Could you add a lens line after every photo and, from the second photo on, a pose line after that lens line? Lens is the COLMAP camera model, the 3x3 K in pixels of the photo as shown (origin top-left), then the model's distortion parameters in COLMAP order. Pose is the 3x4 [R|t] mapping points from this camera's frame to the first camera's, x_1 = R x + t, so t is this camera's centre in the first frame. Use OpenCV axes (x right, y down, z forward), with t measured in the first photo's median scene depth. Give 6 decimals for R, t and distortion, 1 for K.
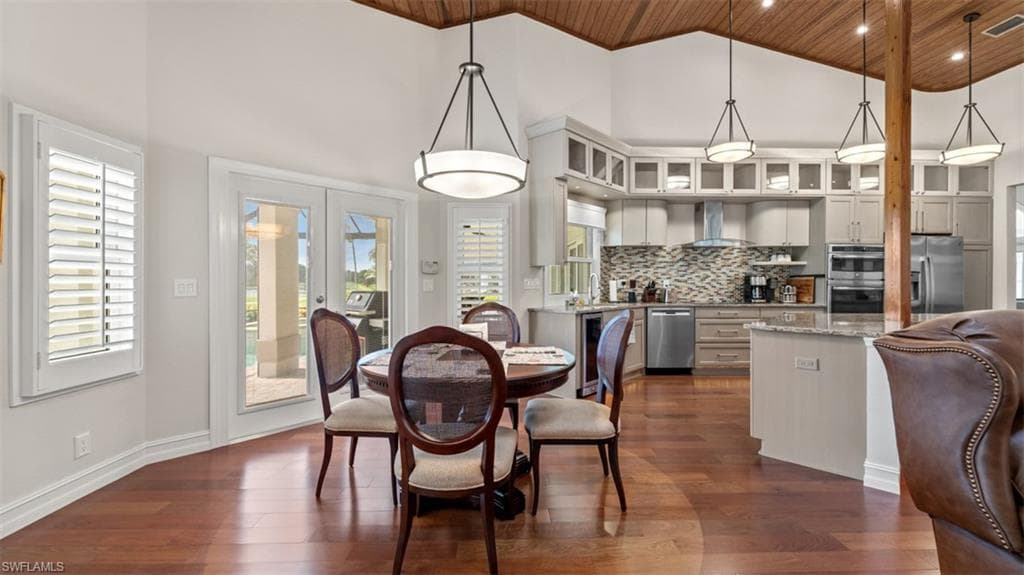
lens RADIAL K [[415.9, 0, 510.8], [0, 415.9, 282.5], [0, 0, 1]] dist [0.002579, -0.001601]
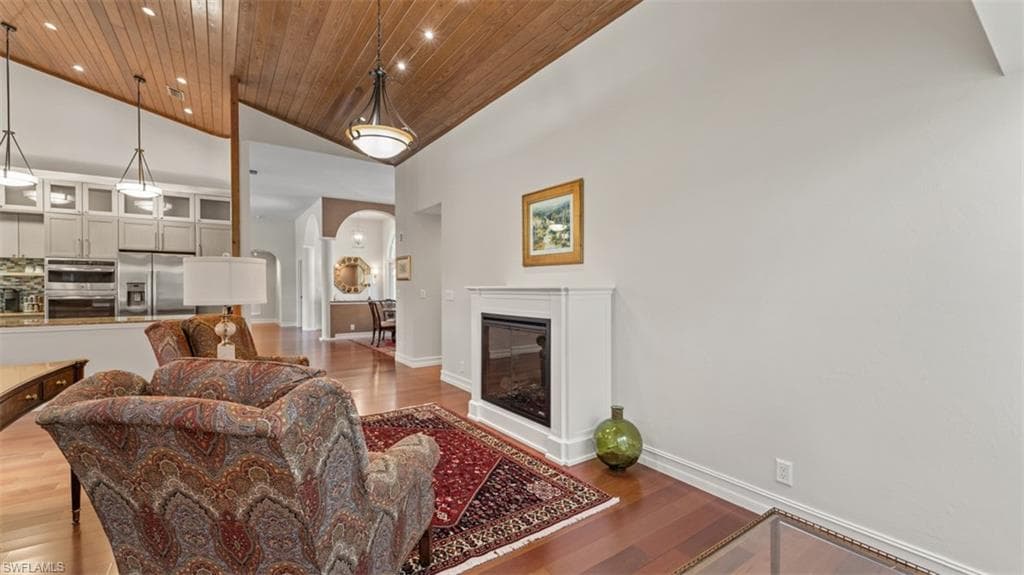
lens RADIAL K [[415.9, 0, 512.0], [0, 415.9, 288.9], [0, 0, 1]] dist [0.002579, -0.001601]
pose [[0.840621, -0.008733, 0.541554, 1.171848], [0.005016, 0.999953, 0.008340, -0.013263], [-0.541601, -0.004295, 0.840625, -0.565625]]
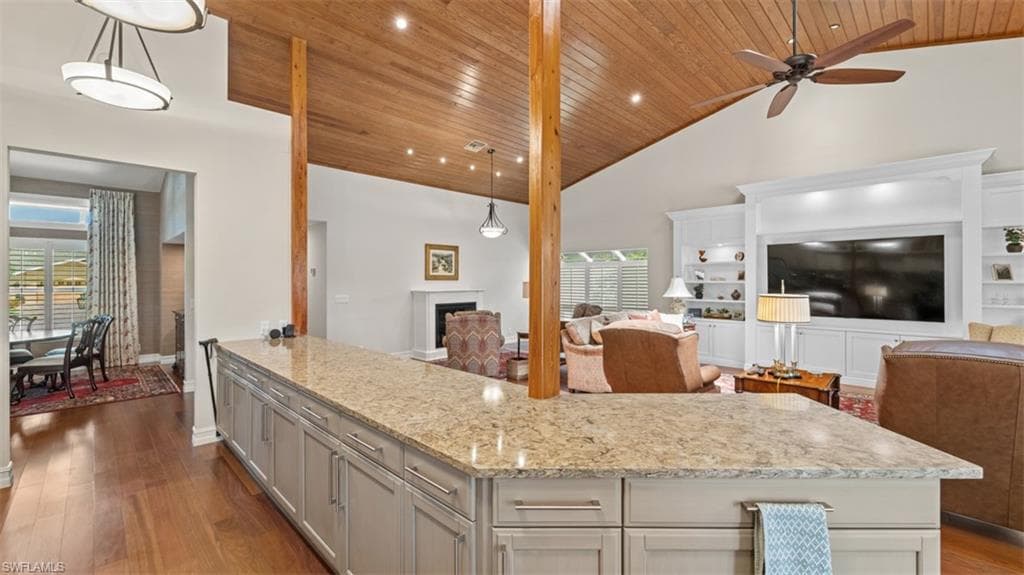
lens RADIAL K [[415.9, 0, 510.6], [0, 415.9, 280.5], [0, 0, 1]] dist [0.002579, -0.001601]
pose [[-0.684151, 0.000999, 0.729339, 0.307405], [0.002698, 0.999996, 0.001161, -0.046683], [-0.729335, 0.002762, -0.684151, 0.860926]]
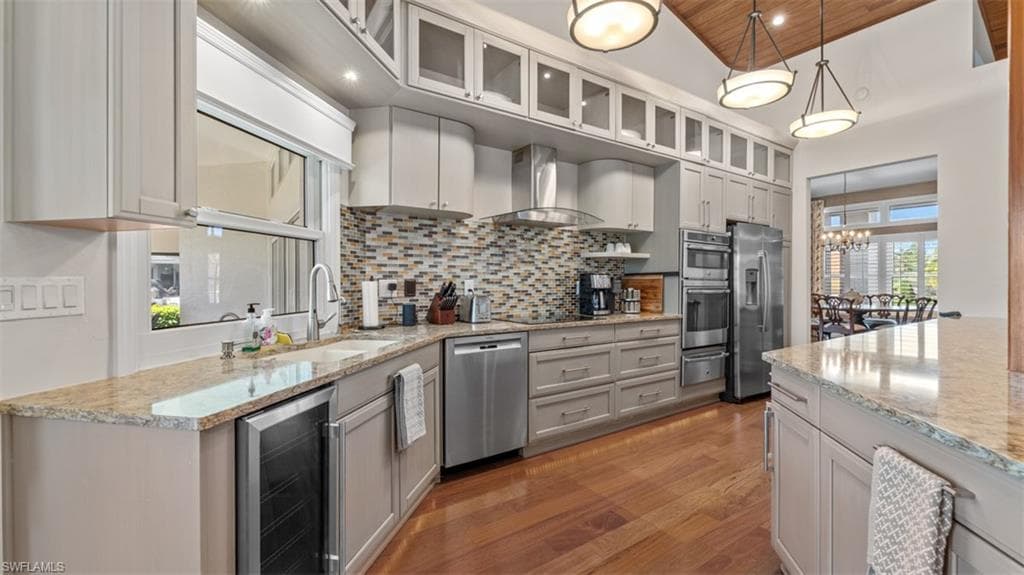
lens RADIAL K [[415.9, 0, 508.4], [0, 415.9, 281.0], [0, 0, 1]] dist [0.002579, -0.001601]
pose [[0.847330, -0.001729, 0.531063, 0.136757], [0.003339, 0.999992, -0.002073, -0.003795], [-0.531056, 0.003530, 0.847330, 0.550447]]
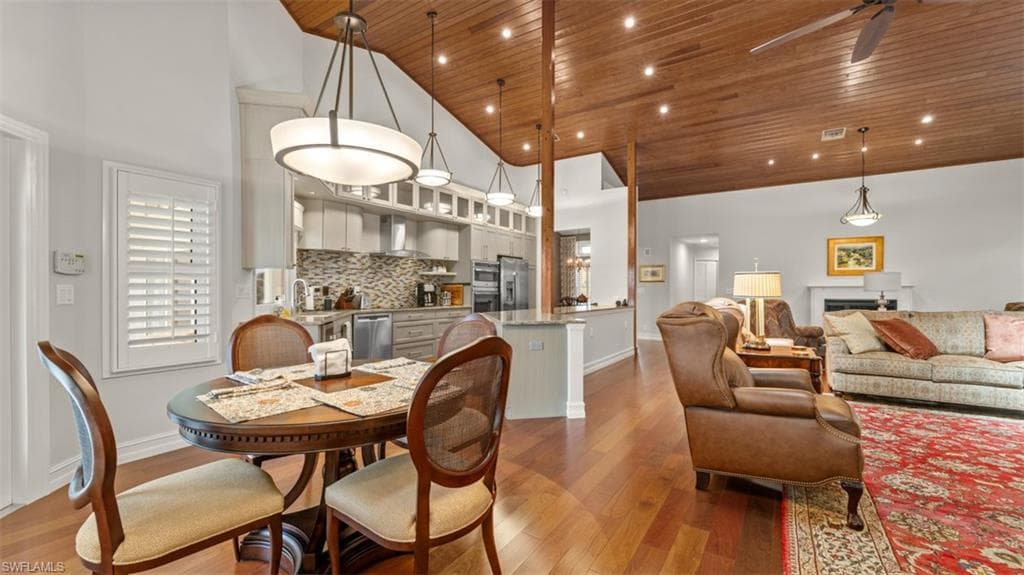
lens RADIAL K [[415.9, 0, 510.5], [0, 415.9, 288.6], [0, 0, 1]] dist [0.002579, -0.001601]
pose [[0.580173, 0.000944, 0.814493, -0.249884], [0.000623, 0.999999, -0.001602, 0.000256], [-0.814493, 0.001437, 0.580171, 0.122824]]
